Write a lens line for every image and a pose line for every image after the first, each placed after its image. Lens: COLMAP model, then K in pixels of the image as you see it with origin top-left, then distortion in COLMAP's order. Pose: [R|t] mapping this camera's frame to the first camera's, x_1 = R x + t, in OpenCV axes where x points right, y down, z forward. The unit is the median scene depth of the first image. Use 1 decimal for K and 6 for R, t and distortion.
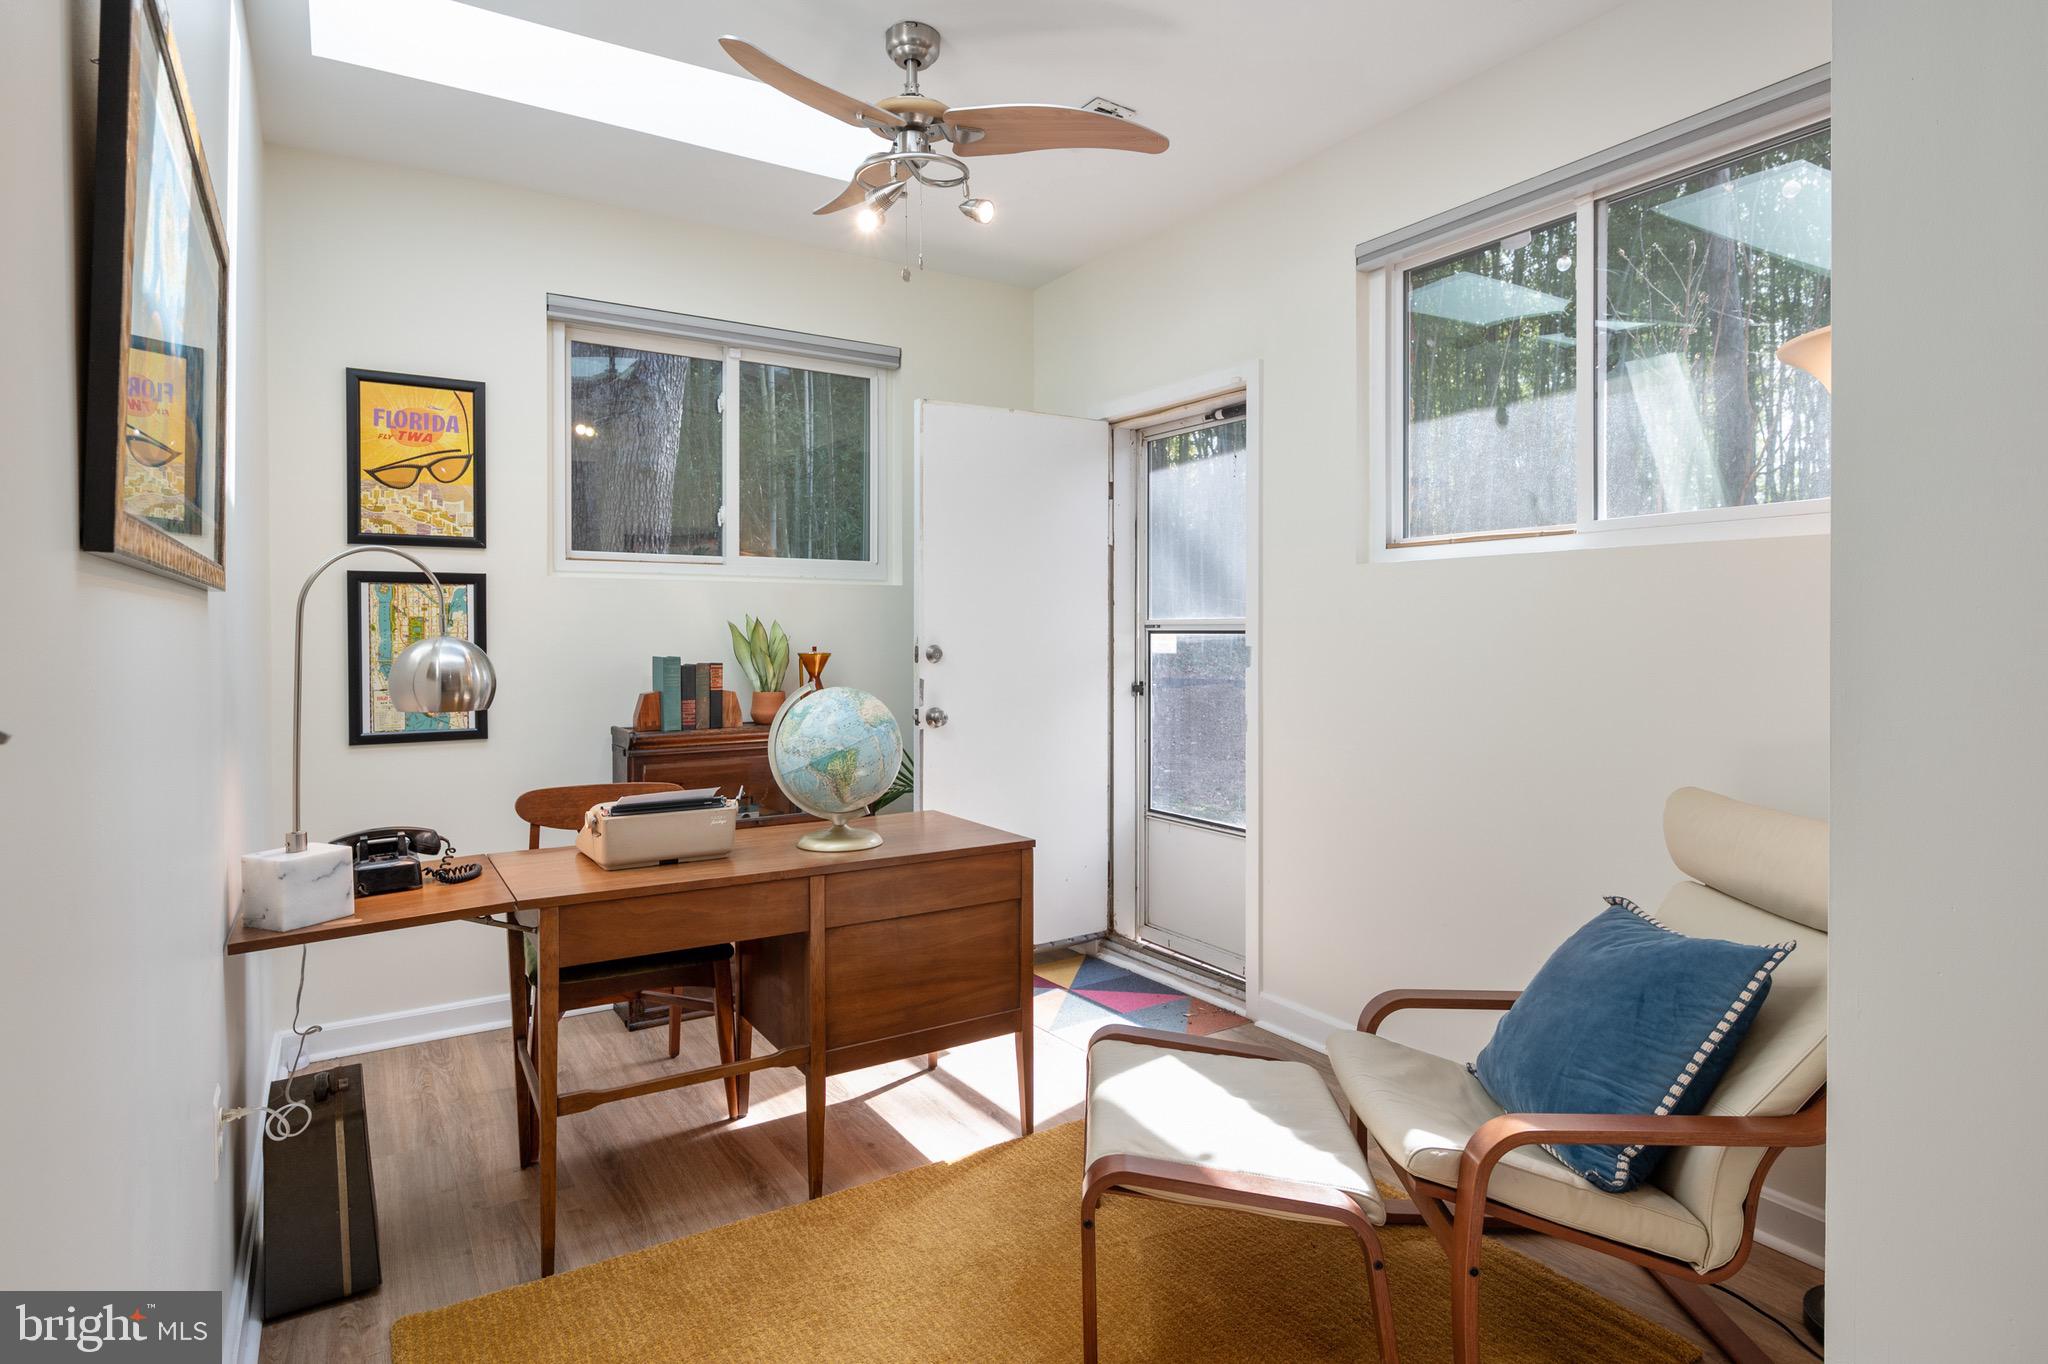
lens RADIAL K [[1090.9, 0, 1028.9], [0, 1090.9, 642.0], [0, 0, 1]] dist [-0.000265, 0.000964]
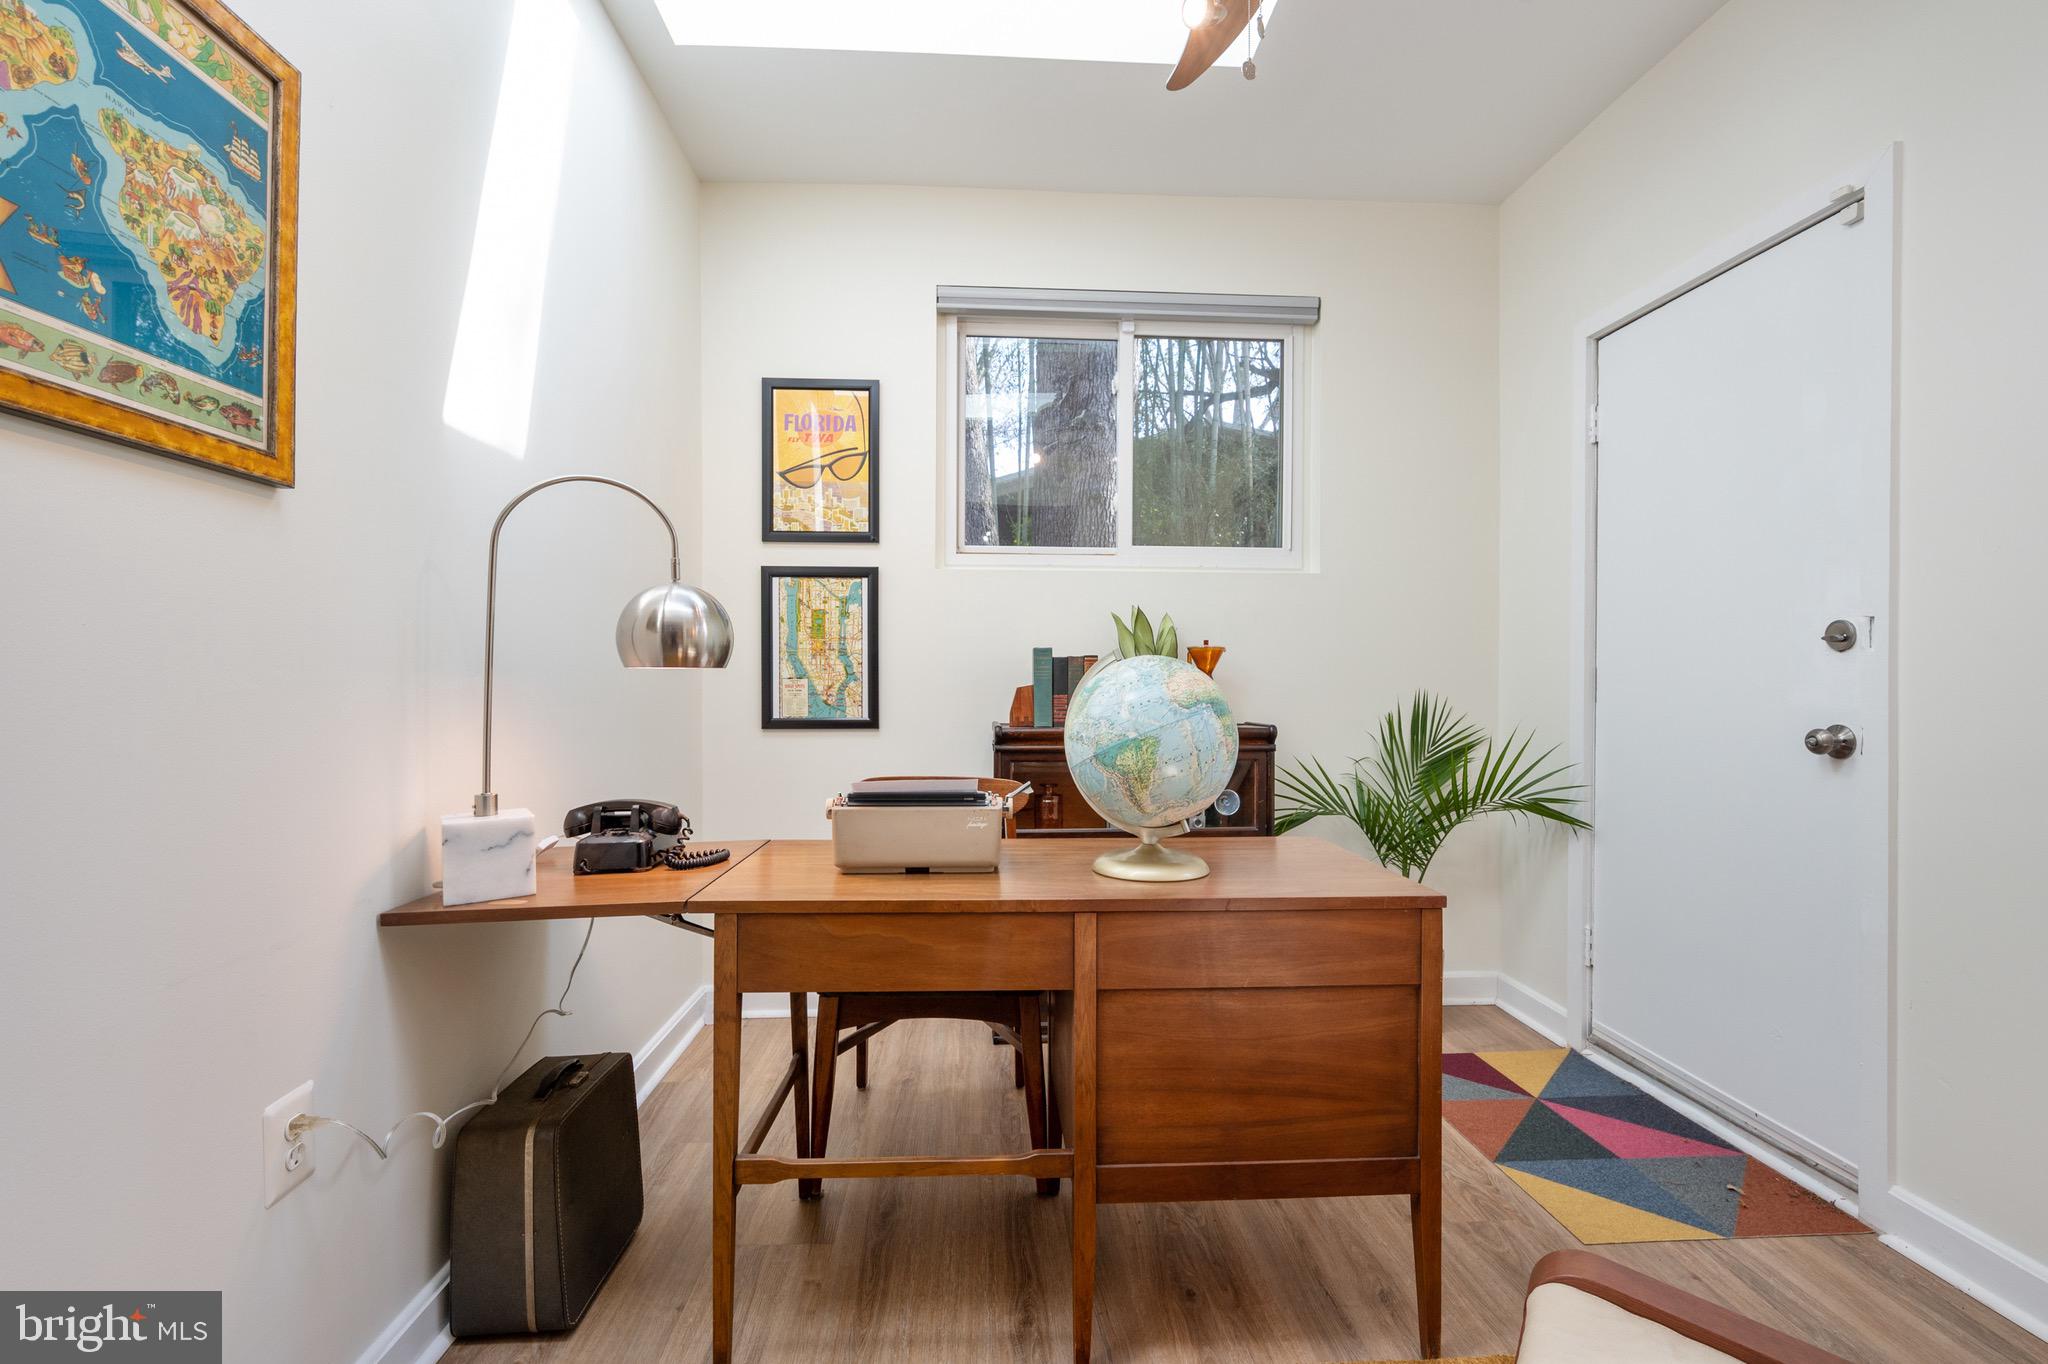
lens RADIAL K [[911.5, 0, 1024.5], [0, 911.5, 682.8], [0, 0, 1]] dist [-0.000088, 0.000890]
pose [[0.872335, 0.005106, -0.488883, 0.053003], [-0.007776, 0.999964, -0.003431, 0.064207], [0.488847, 0.006795, 0.872343, 0.437319]]
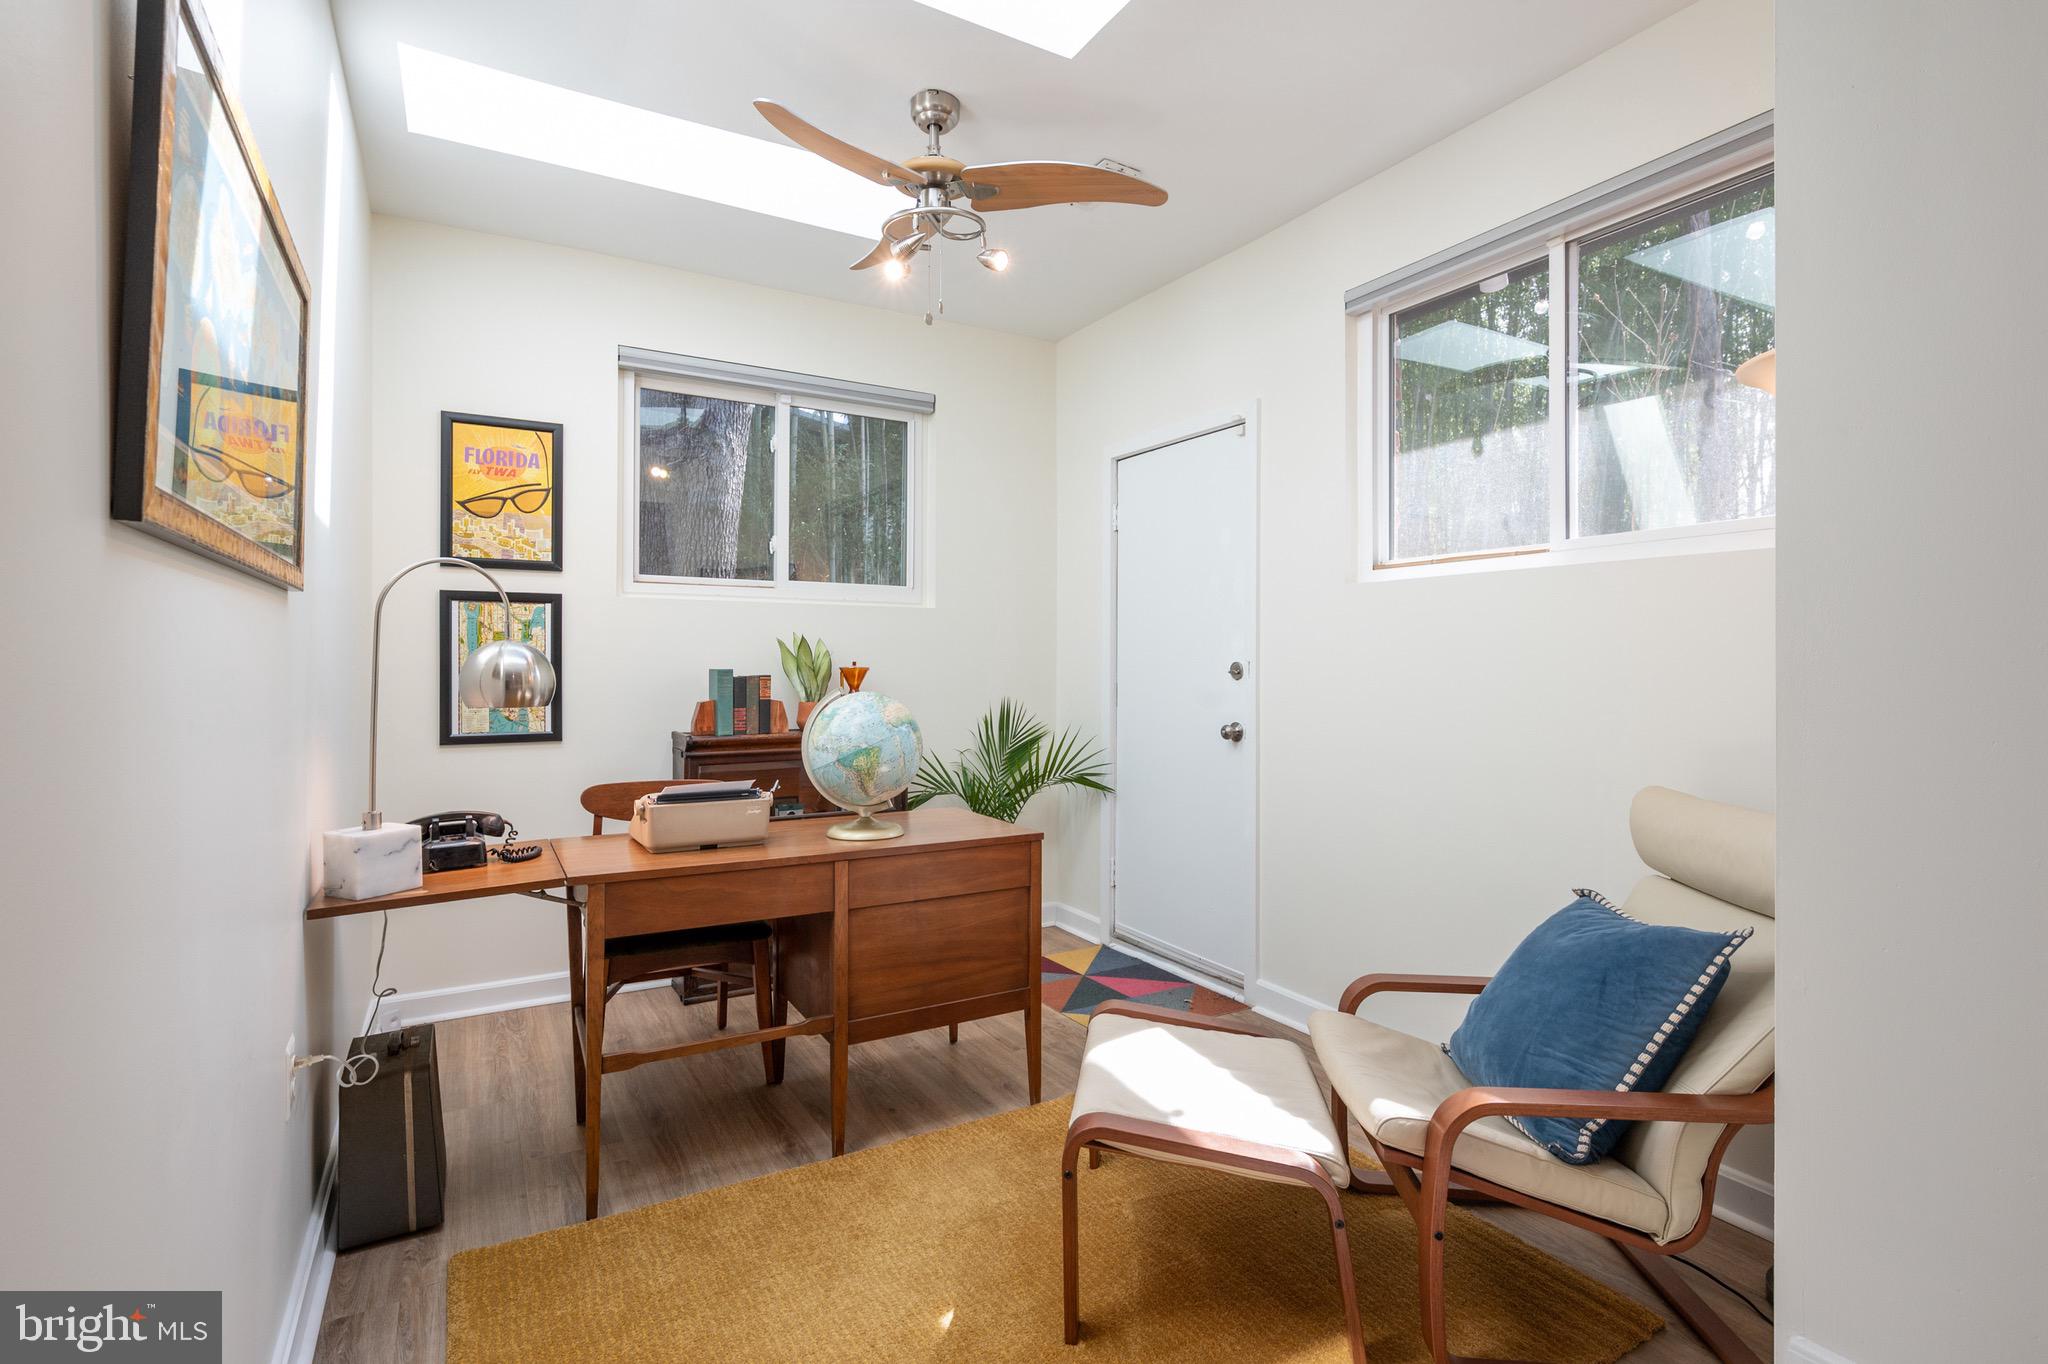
lens RADIAL K [[978.4, 0, 1025.4], [0, 978.4, 660.8], [0, 0, 1]] dist [0.002611, -0.000084]
pose [[0.999070, 0.003513, -0.042975, 0.030684], [-0.004025, 0.999922, -0.011841, 0.021961], [0.042930, 0.012003, 0.999006, 0.018838]]
